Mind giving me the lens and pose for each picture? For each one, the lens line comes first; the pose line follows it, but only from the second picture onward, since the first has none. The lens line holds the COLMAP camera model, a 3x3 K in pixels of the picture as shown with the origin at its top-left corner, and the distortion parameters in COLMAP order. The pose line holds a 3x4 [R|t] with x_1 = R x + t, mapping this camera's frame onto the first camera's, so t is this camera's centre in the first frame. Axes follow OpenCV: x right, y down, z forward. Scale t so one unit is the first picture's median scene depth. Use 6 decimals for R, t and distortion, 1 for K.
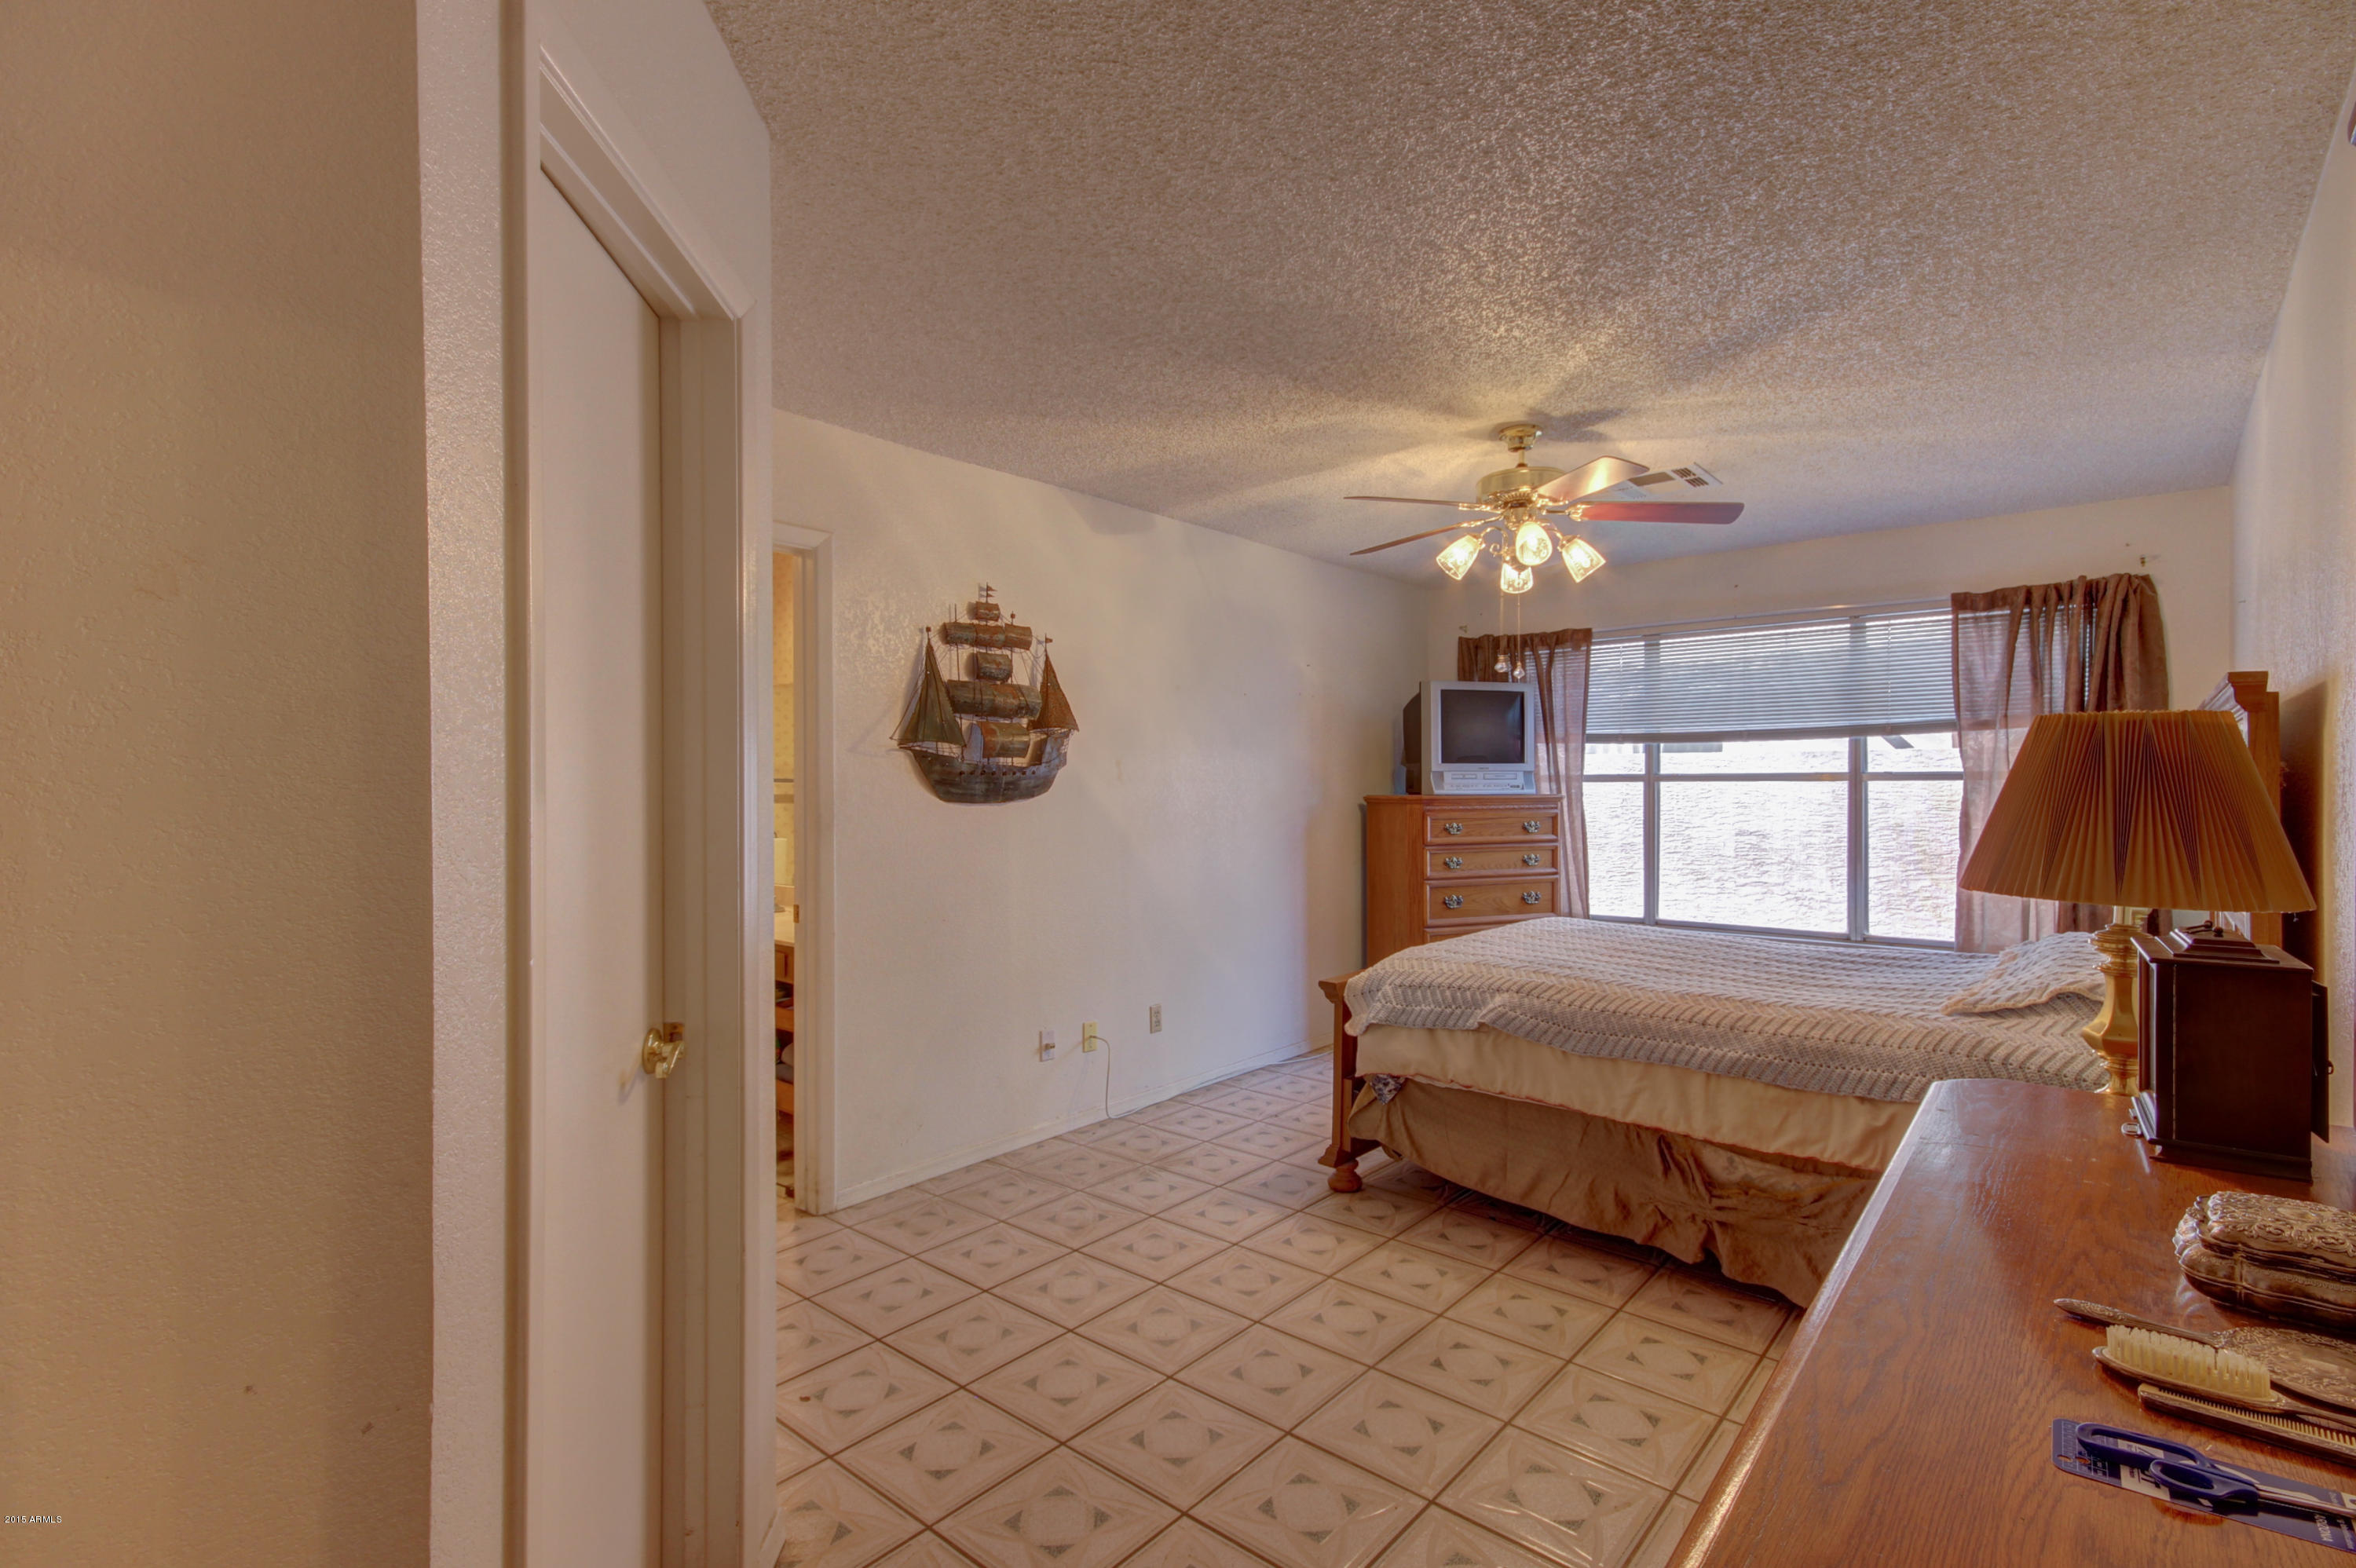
lens RADIAL K [[1106.5, 0, 1174.5], [0, 1106.5, 789.2], [0, 0, 1]] dist [0.025307, -0.008230]
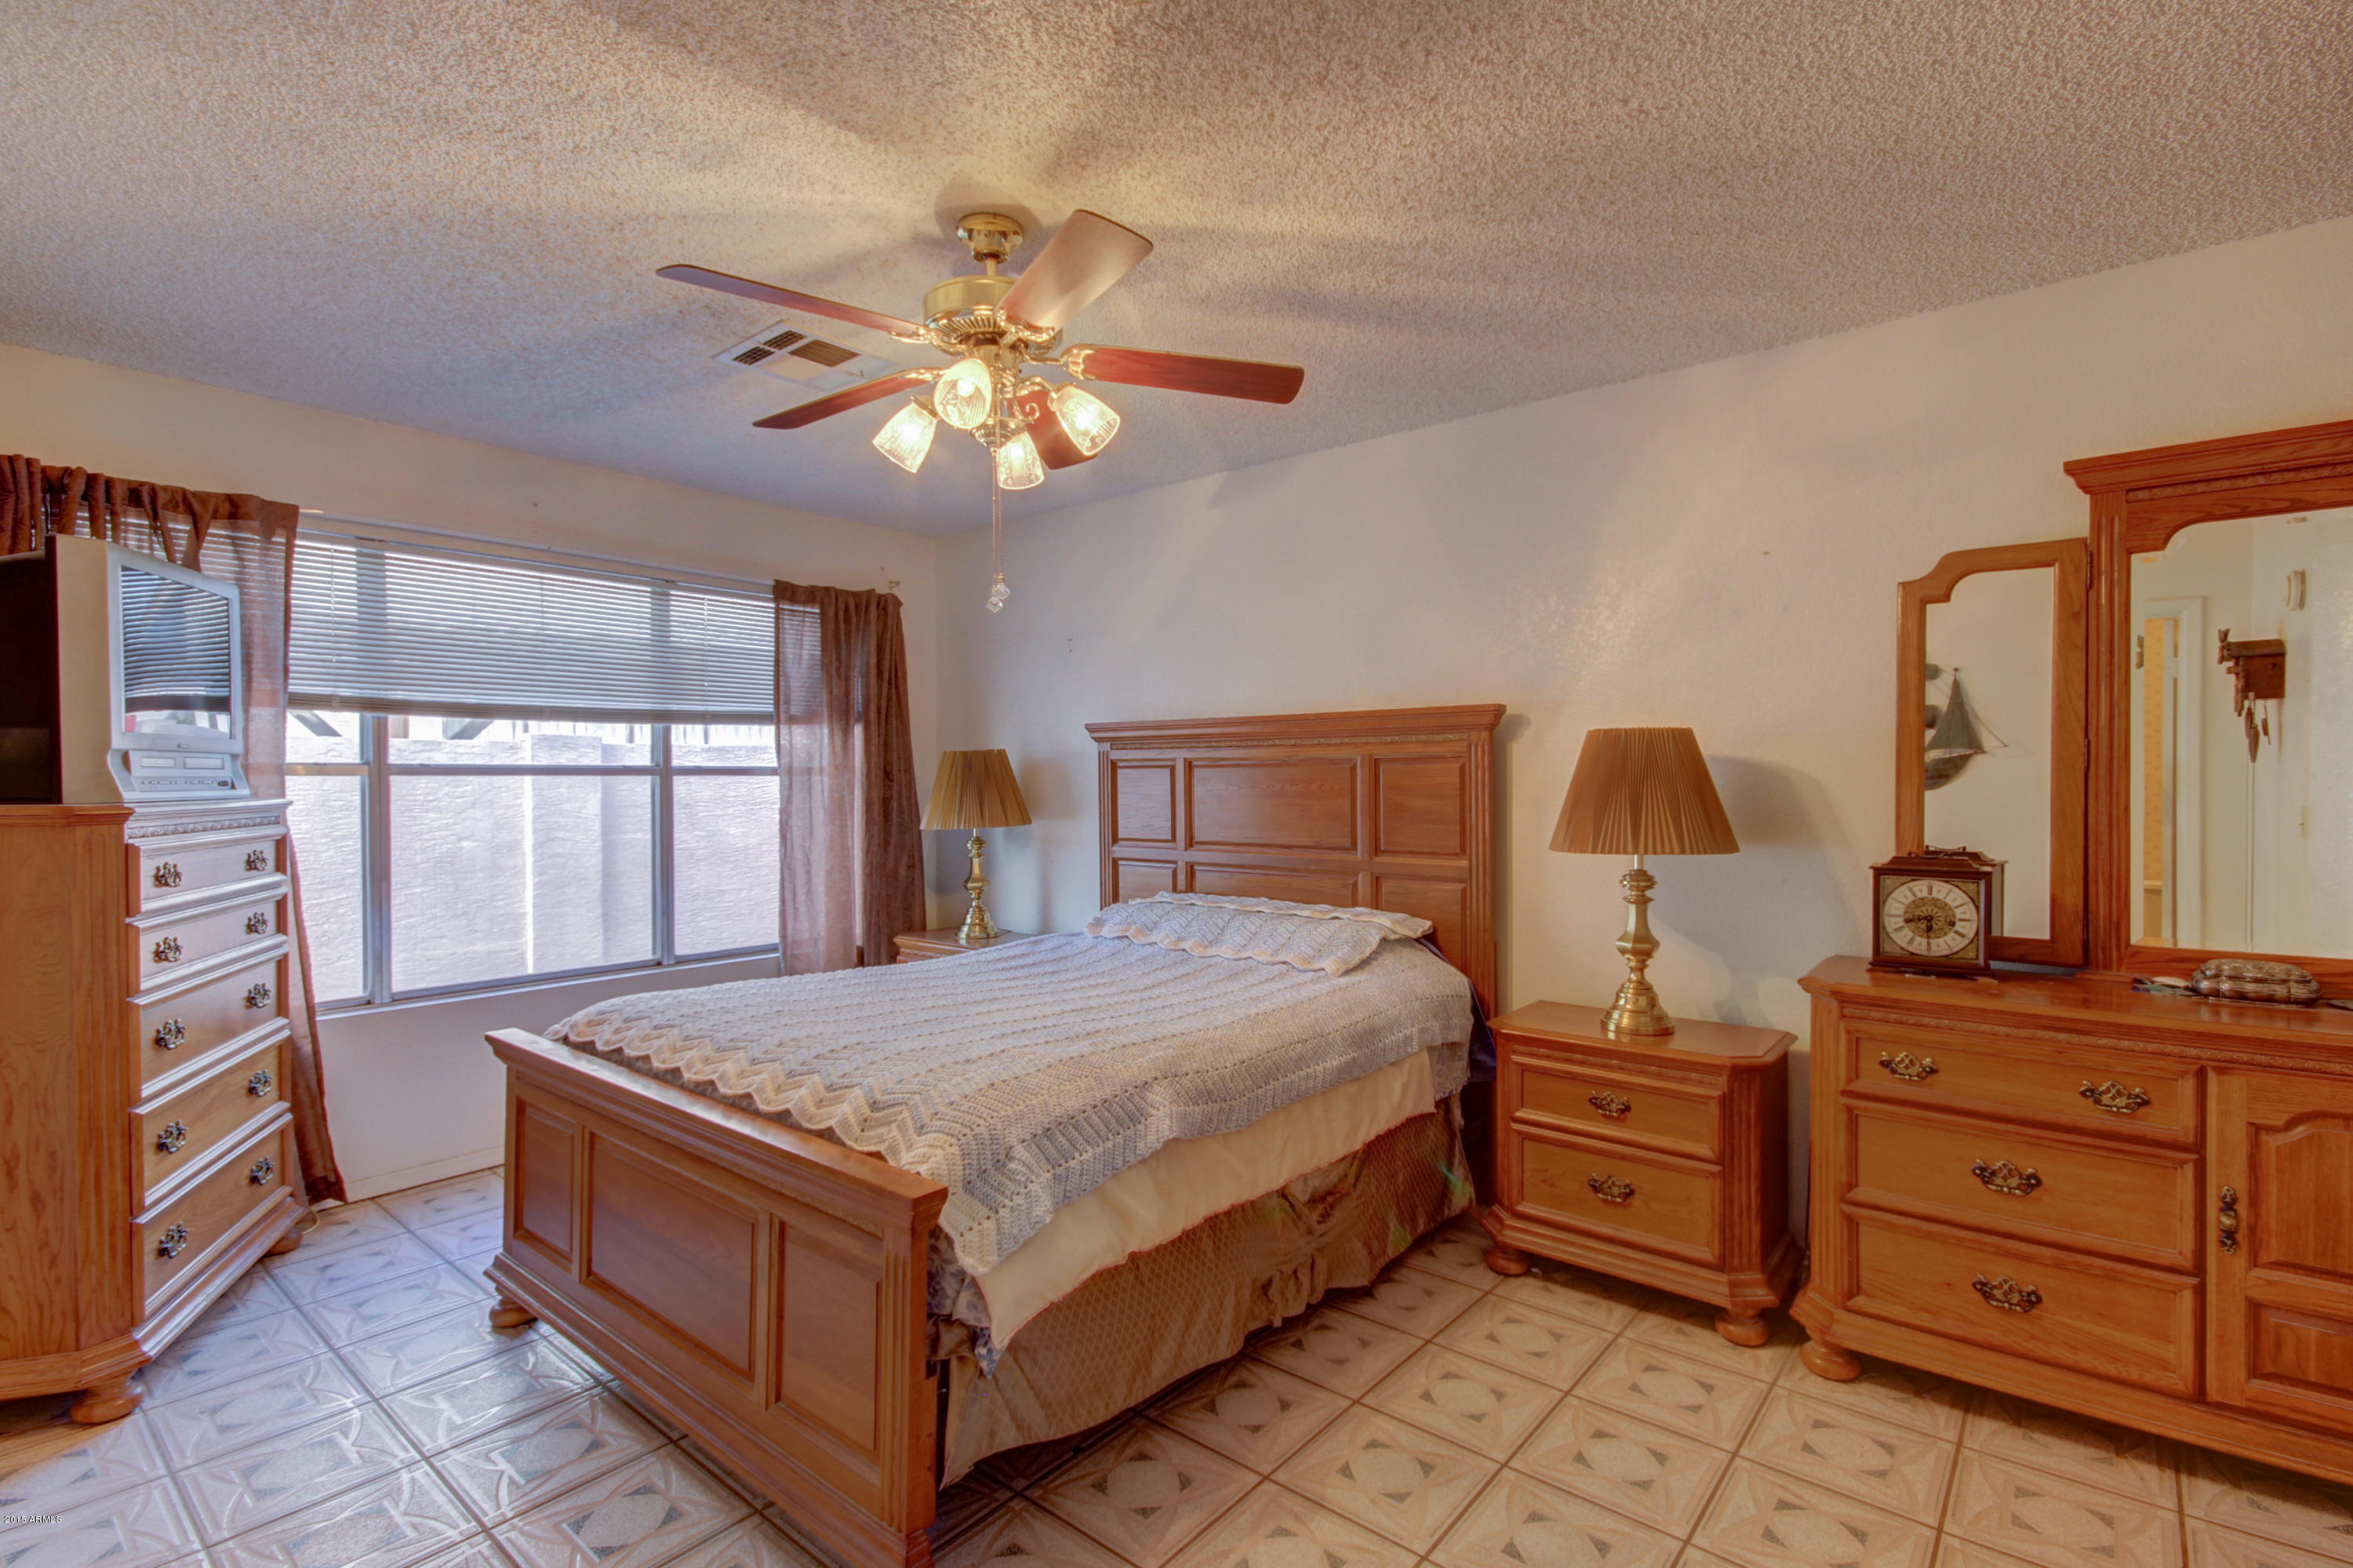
lens RADIAL K [[1105.2, 0, 1150.9], [0, 1105.2, 794.8], [0, 0, 1]] dist [0.025307, -0.008230]
pose [[-0.027016, -0.011454, 0.999569, -0.307034], [0.006555, 0.999911, 0.011635, -0.000972], [-0.999614, 0.006866, -0.026939, 0.837041]]
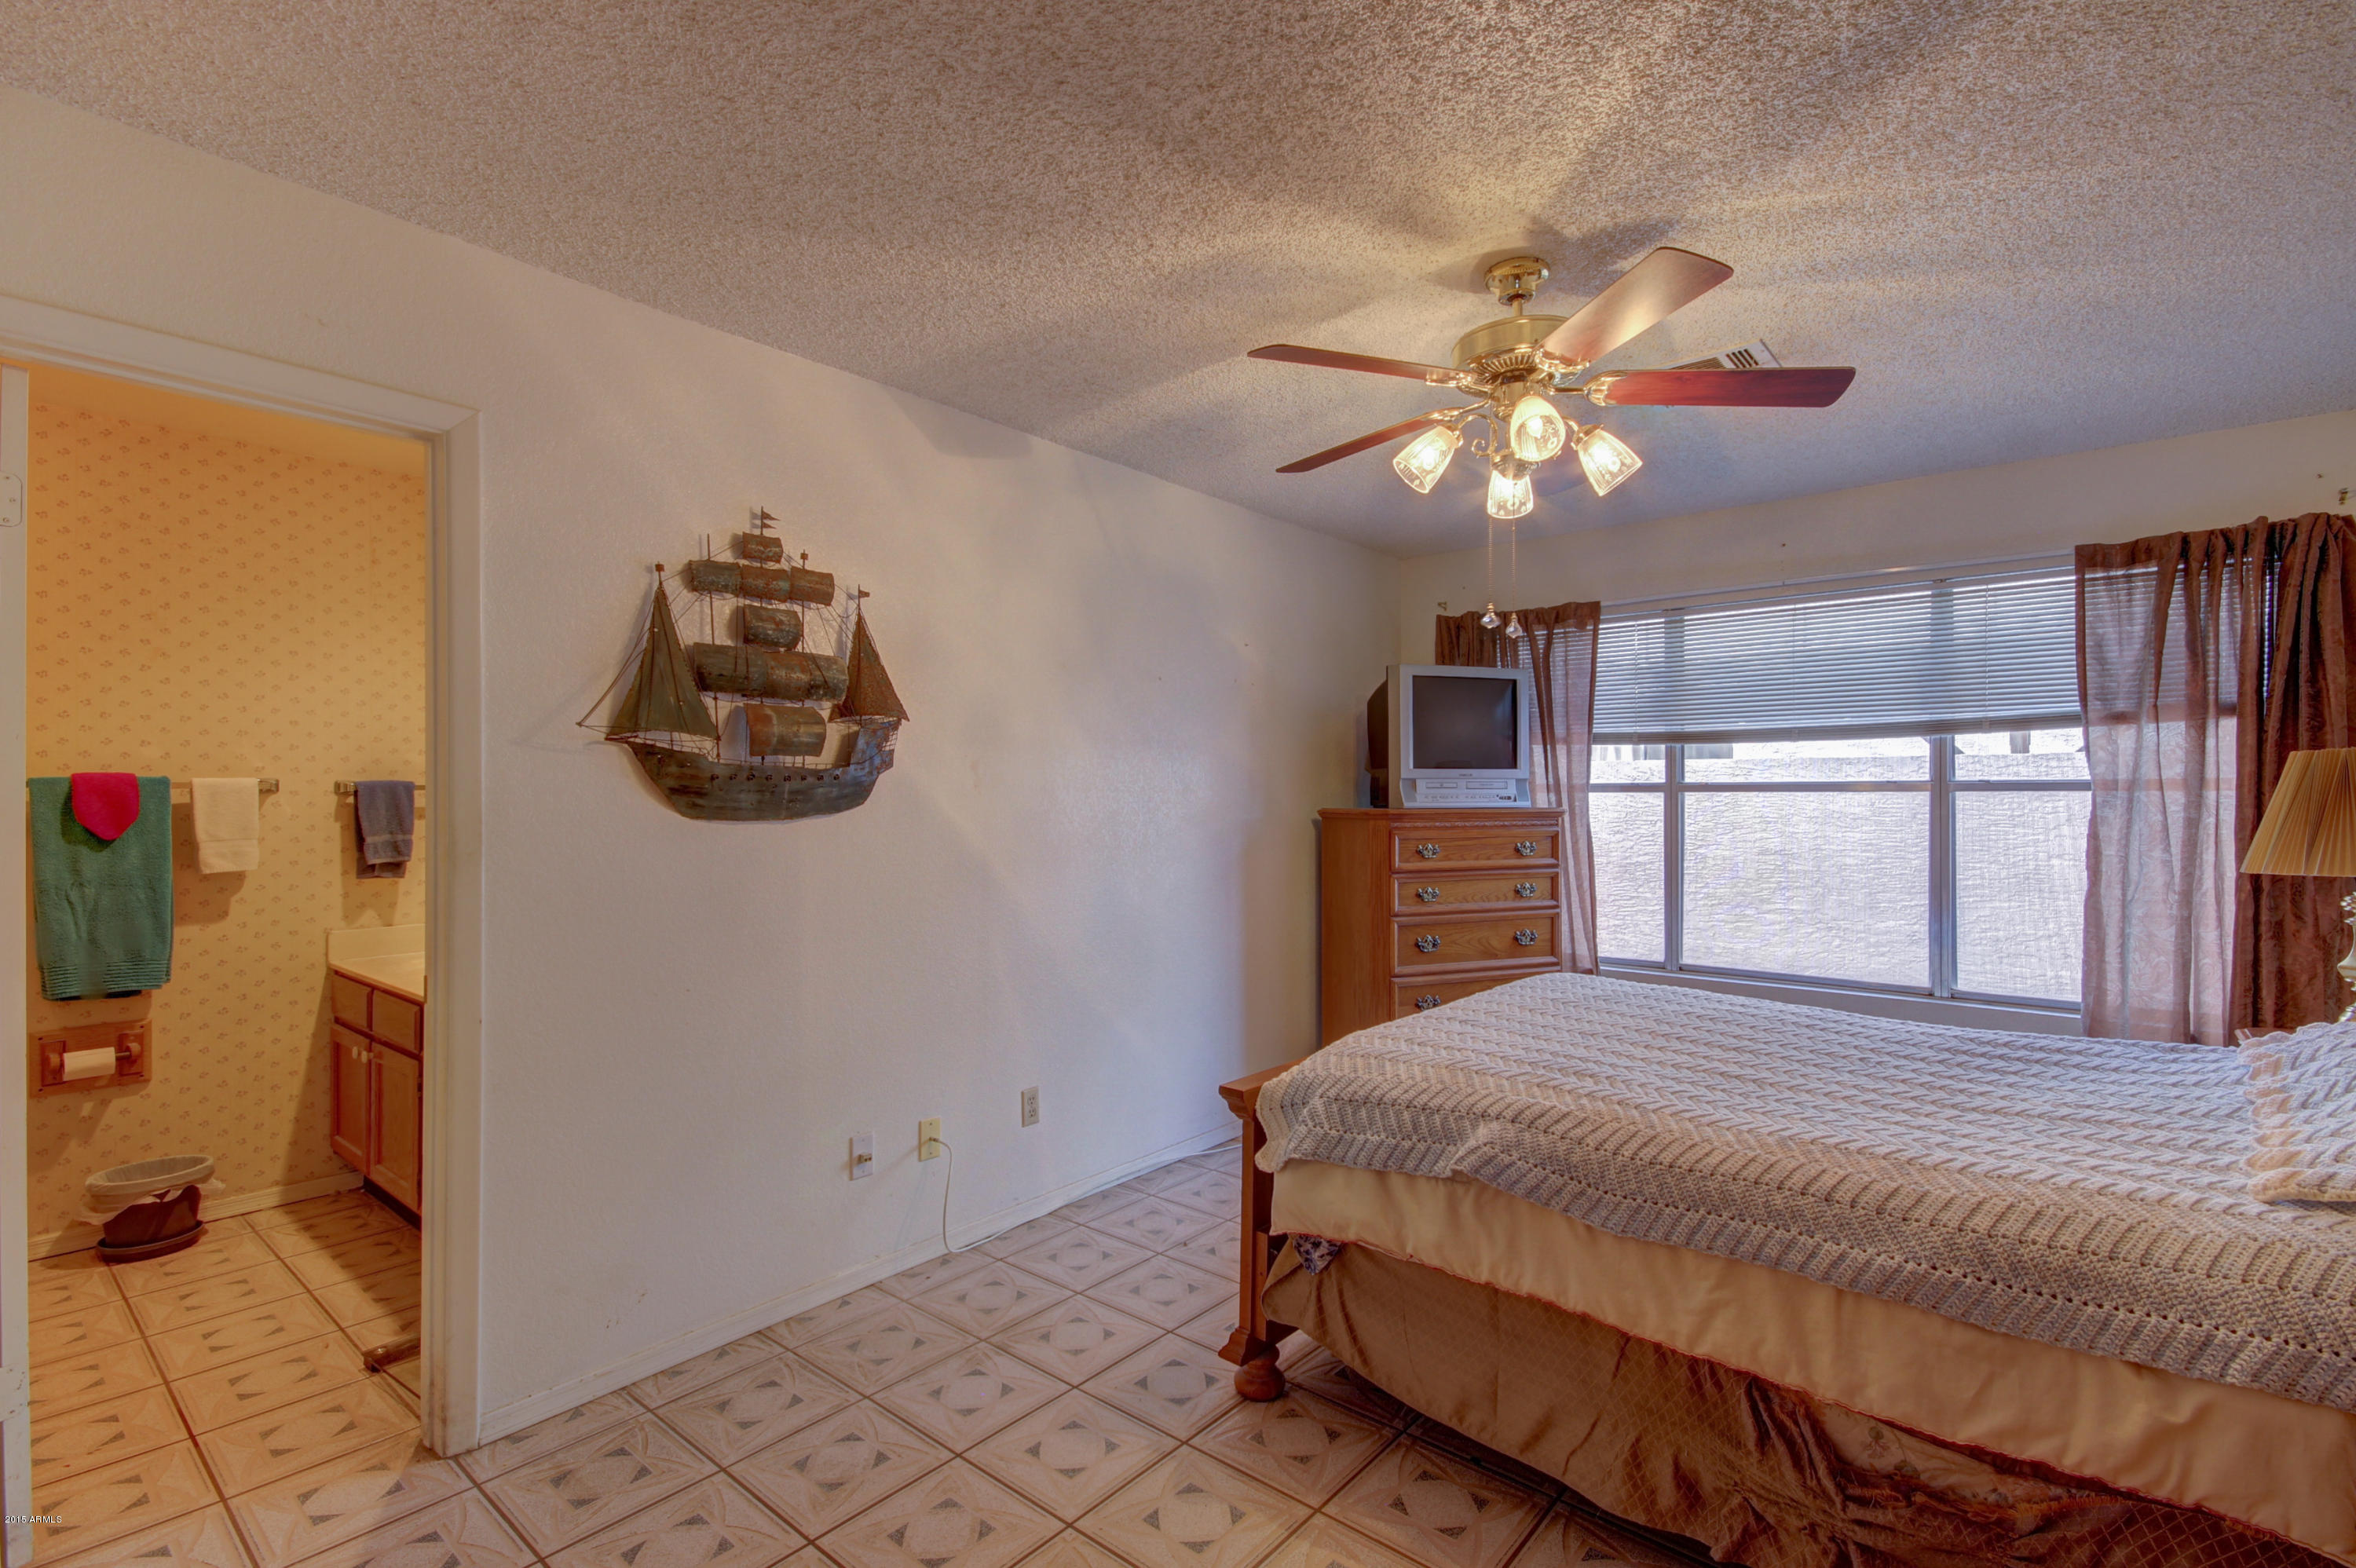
lens RADIAL K [[1106.5, 0, 1187.8], [0, 1106.5, 792.9], [0, 0, 1]] dist [0.025307, -0.008230]
pose [[0.999744, 0.001869, 0.022566, 0.087635], [-0.001722, 0.999977, -0.006508, -0.000922], [-0.022578, 0.006468, 0.999724, 0.298559]]
